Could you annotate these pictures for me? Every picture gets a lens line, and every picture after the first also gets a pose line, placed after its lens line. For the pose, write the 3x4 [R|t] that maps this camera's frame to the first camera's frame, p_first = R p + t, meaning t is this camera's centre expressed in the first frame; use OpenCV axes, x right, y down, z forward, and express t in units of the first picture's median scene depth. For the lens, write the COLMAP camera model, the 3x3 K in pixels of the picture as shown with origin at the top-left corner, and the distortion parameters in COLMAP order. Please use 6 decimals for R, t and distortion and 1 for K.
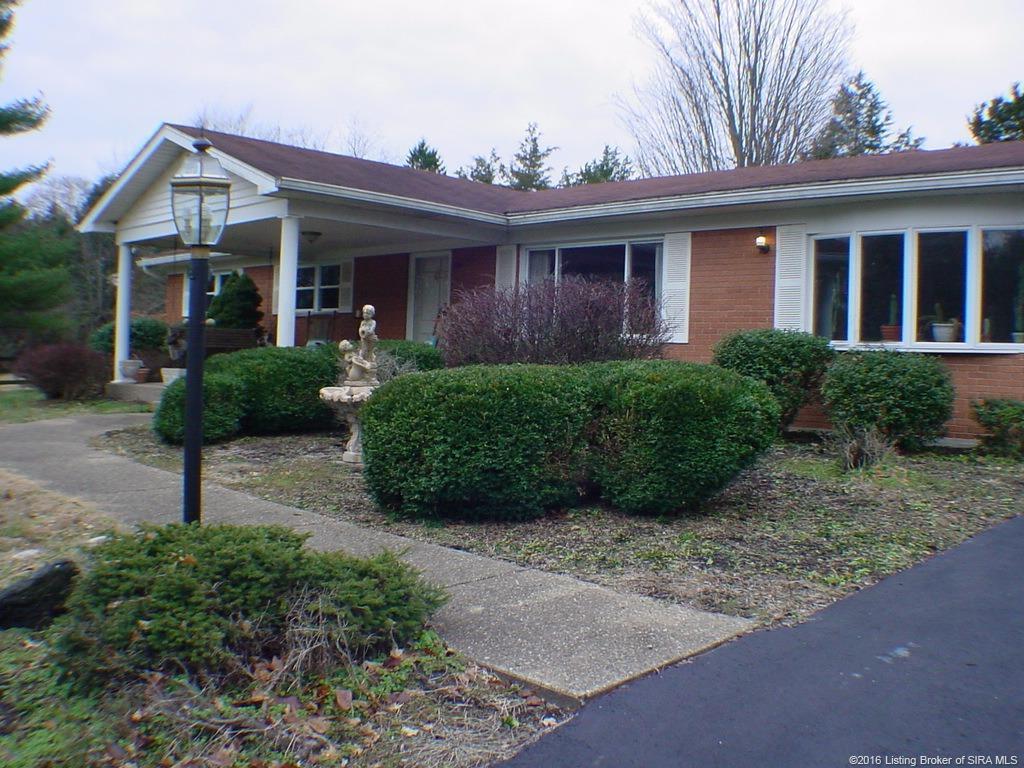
lens RADIAL K [[986.1, 0, 512.0], [0, 986.1, 384.0], [0, 0, 1]] dist [-0.238756, 0.155506]
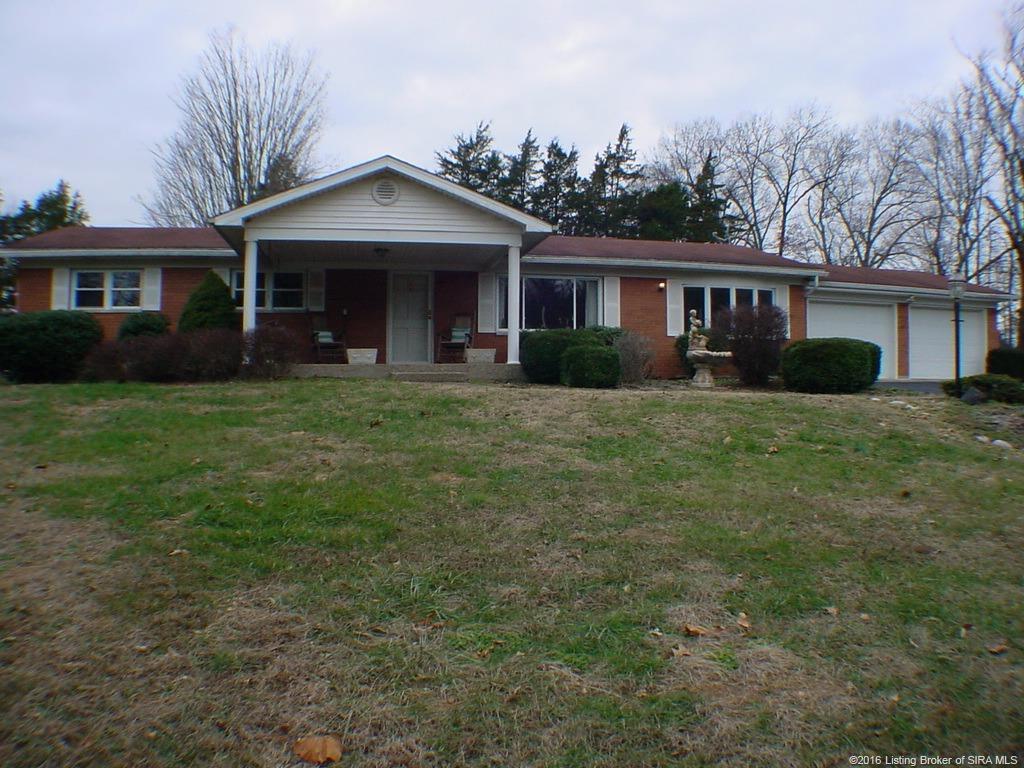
lens RADIAL K [[805.4, 0, 512.0], [0, 805.4, 384.0], [0, 0, 1]] dist [-0.273286, 0.118519]
pose [[0.570848, -0.031012, 0.820470, -0.832208], [0.036189, 0.999266, 0.012591, 0.017730], [-0.820258, 0.022505, 0.571552, 0.193270]]
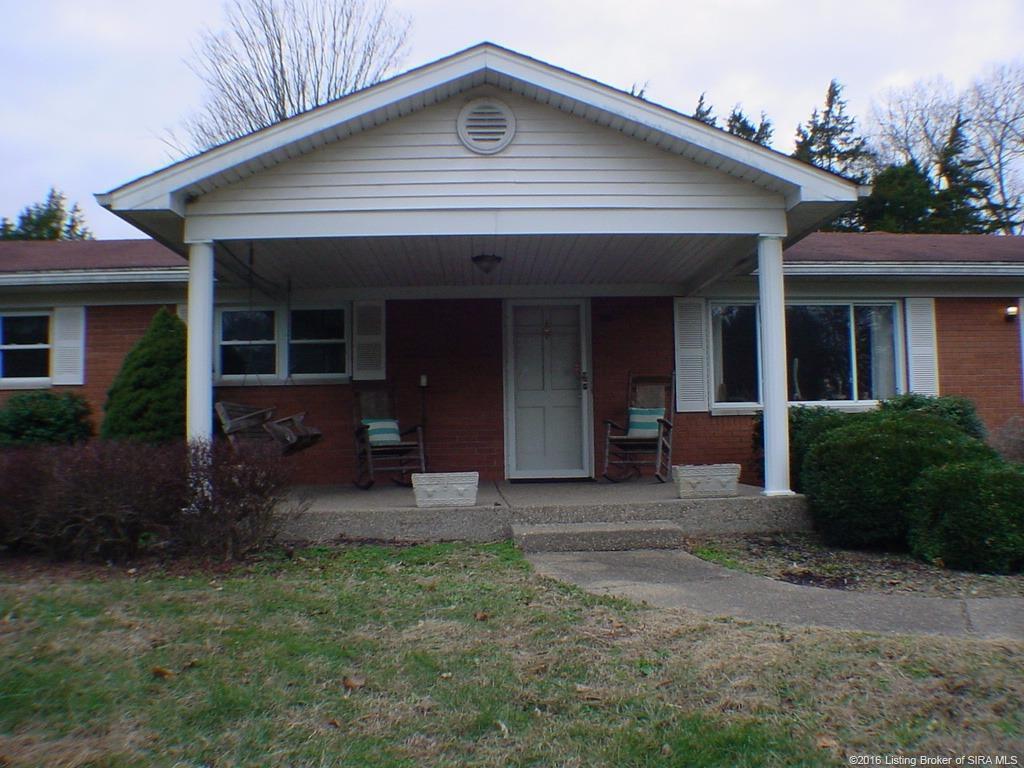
lens RADIAL K [[986.1, 0, 512.0], [0, 986.1, 384.0], [0, 0, 1]] dist [-0.238756, 0.155506]
pose [[0.692400, -0.002859, 0.721509, -0.564959], [0.057519, 0.997028, -0.051247, -0.028011], [-0.719218, 0.076984, 0.690506, 0.437186]]
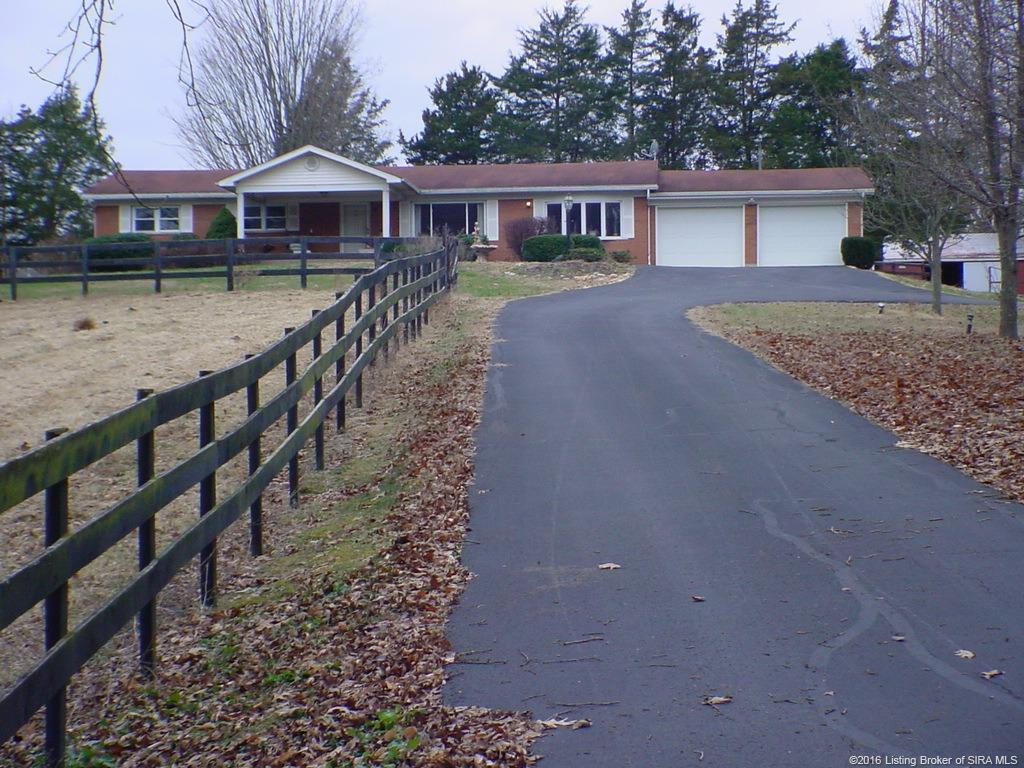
lens RADIAL K [[2000.4, 0, 512.0], [0, 2000.4, 384.0], [0, 0, 1]] dist [0.062368, 0.348216]
pose [[0.776464, -0.030762, 0.629411, -2.267213], [0.050261, 0.998649, -0.013196, 0.296365], [-0.628154, 0.041881, 0.776961, -2.287856]]
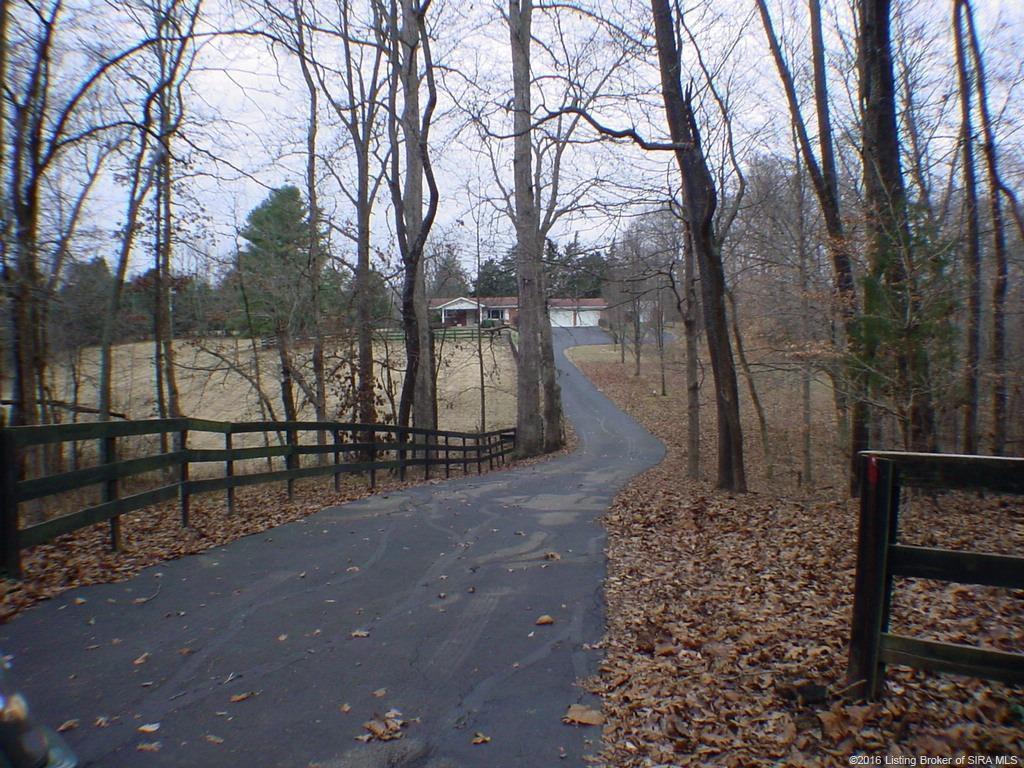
lens RADIAL K [[805.4, 0, 512.0], [0, 805.4, 384.0], [0, 0, 1]] dist [-0.273286, 0.118519]
pose [[0.745236, -0.079767, 0.662012, -3.752986], [0.057464, 0.996808, 0.055419, 0.114095], [-0.664320, -0.003259, 0.747442, -3.687378]]
